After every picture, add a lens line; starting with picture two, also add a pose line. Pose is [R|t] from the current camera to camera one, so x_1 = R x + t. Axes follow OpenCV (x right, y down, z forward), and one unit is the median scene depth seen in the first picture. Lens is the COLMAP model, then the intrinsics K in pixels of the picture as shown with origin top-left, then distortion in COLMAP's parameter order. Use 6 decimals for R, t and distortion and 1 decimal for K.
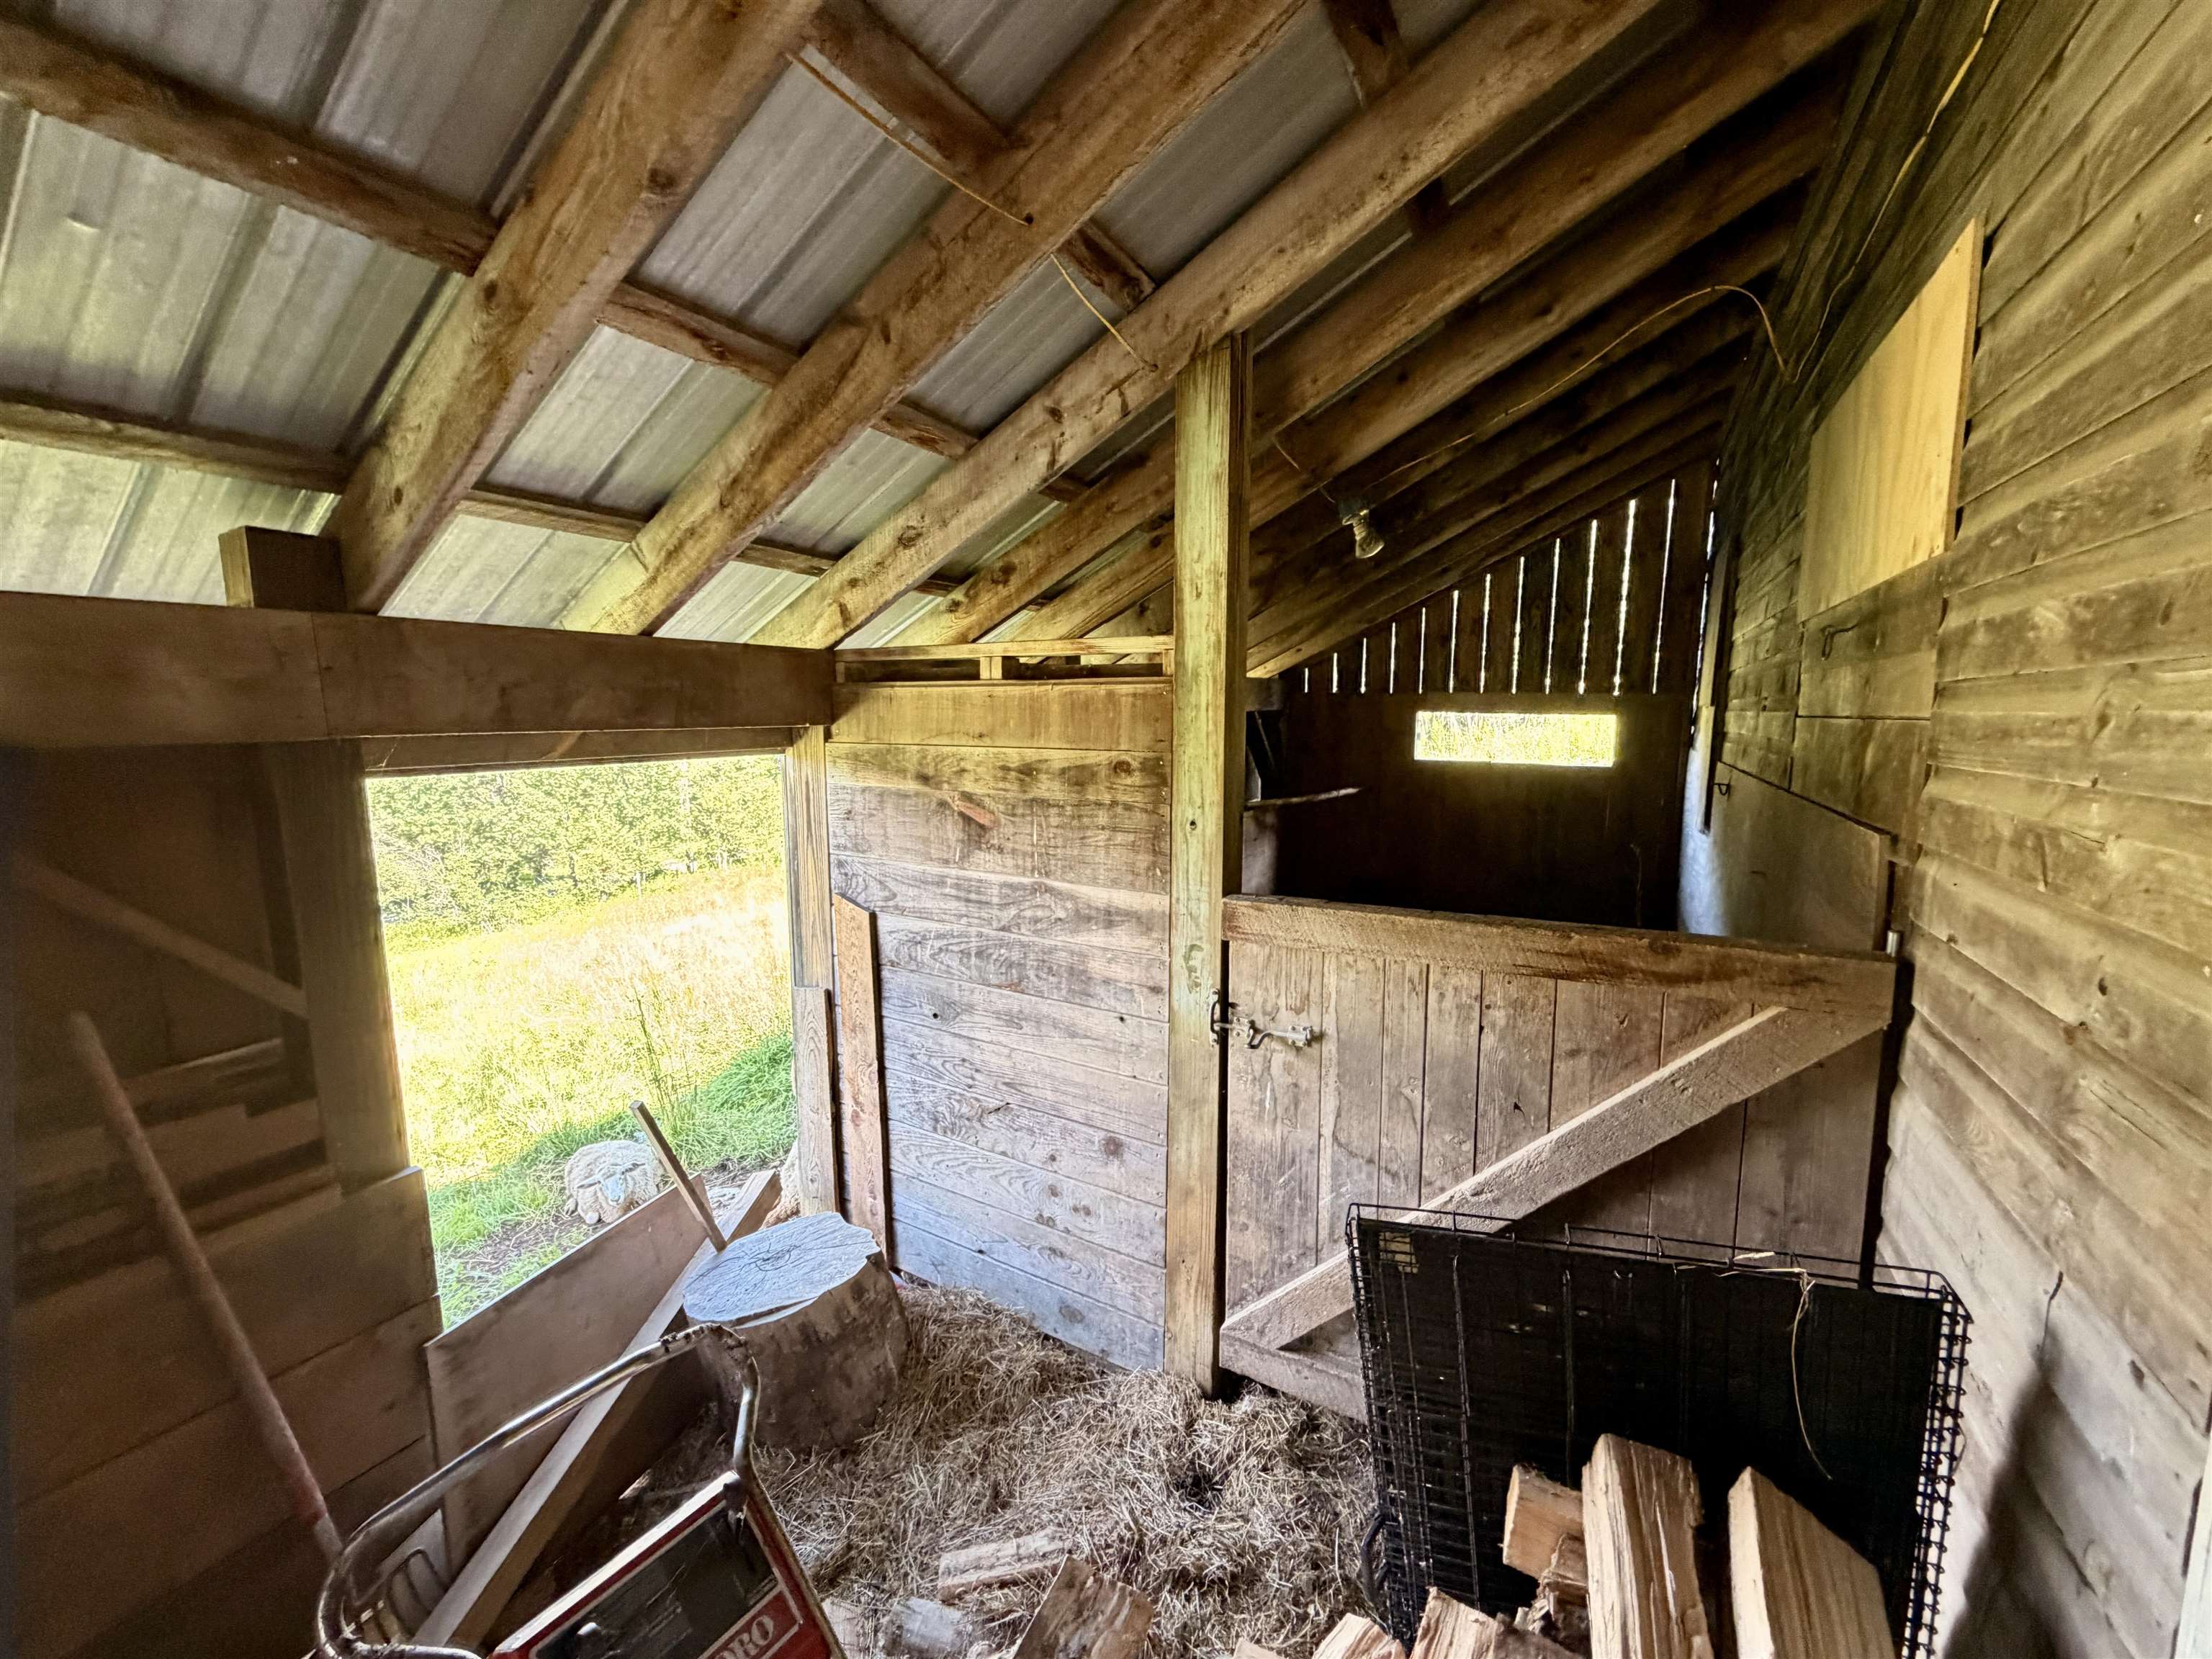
lens RADIAL K [[884.9, 0, 1109.0], [0, 884.9, 828.2], [0, 0, 1]] dist [0.001921, -0.000097]
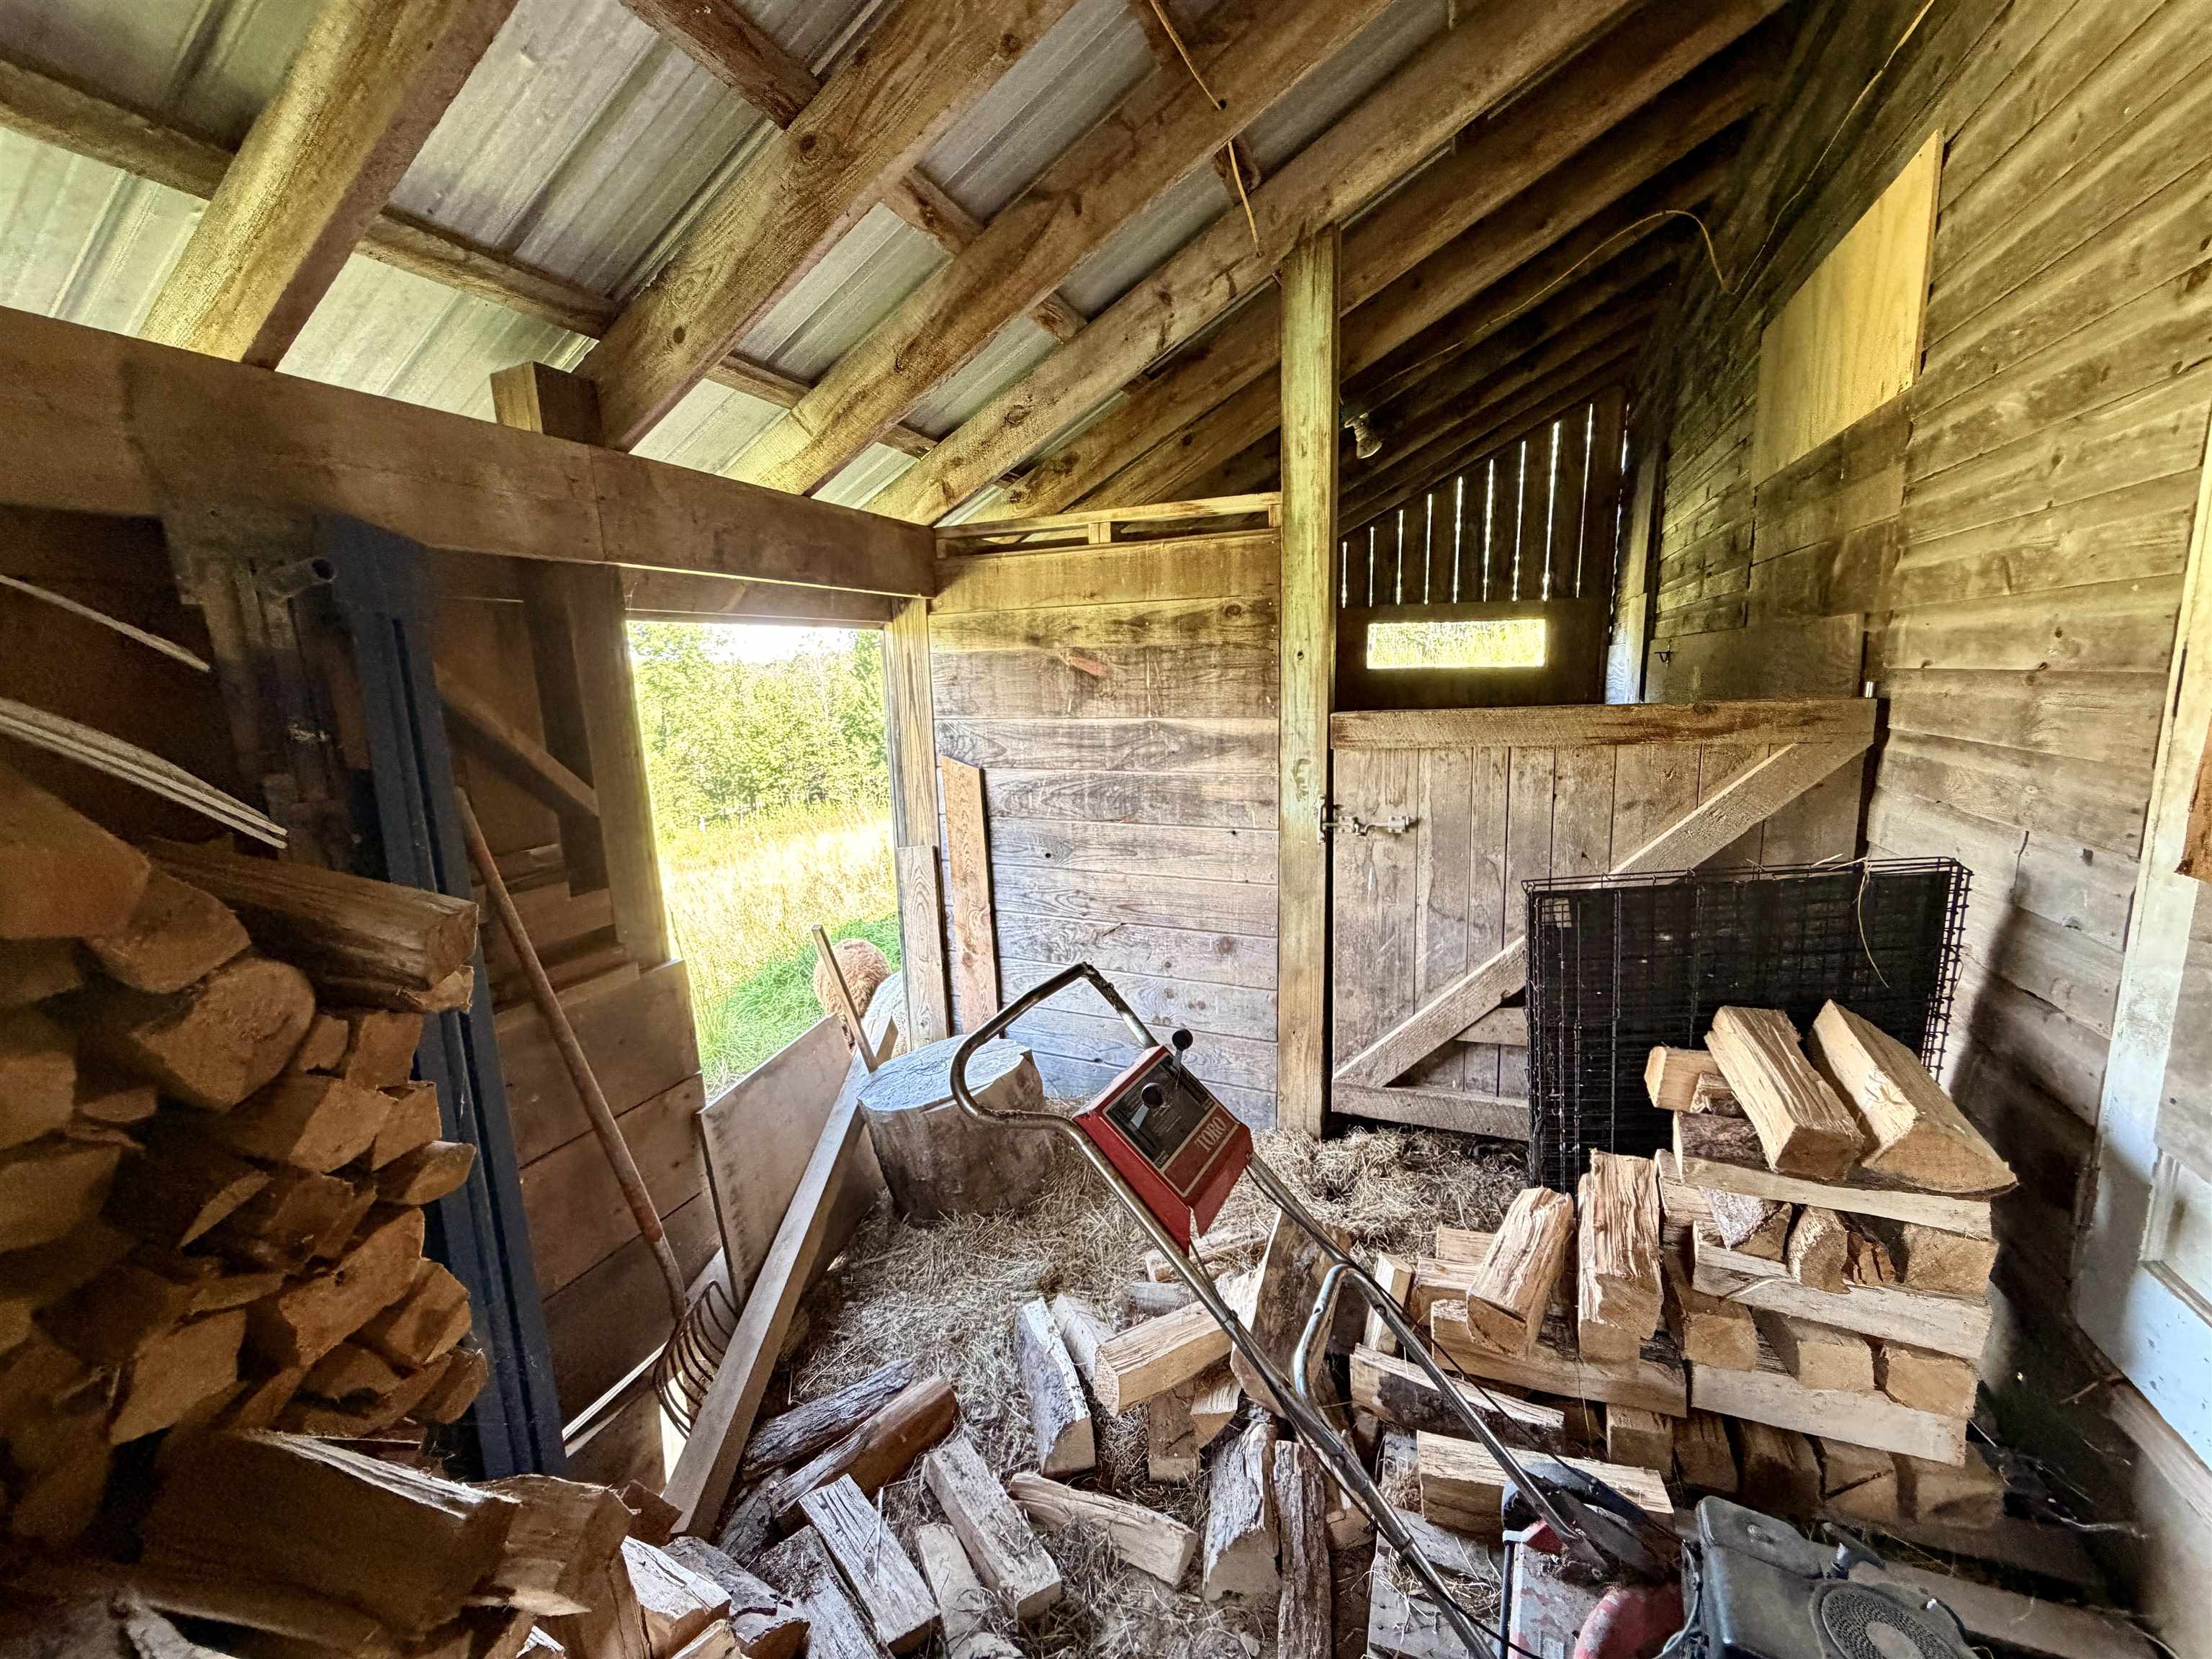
lens RADIAL K [[884.9, 0, 1108.3], [0, 884.9, 830.7], [0, 0, 1]] dist [0.001921, -0.000097]
pose [[0.991958, -0.050264, 0.116156, -0.328175], [0.045266, 0.997948, 0.045275, 0.175367], [-0.118194, -0.039653, 0.992199, -0.158595]]
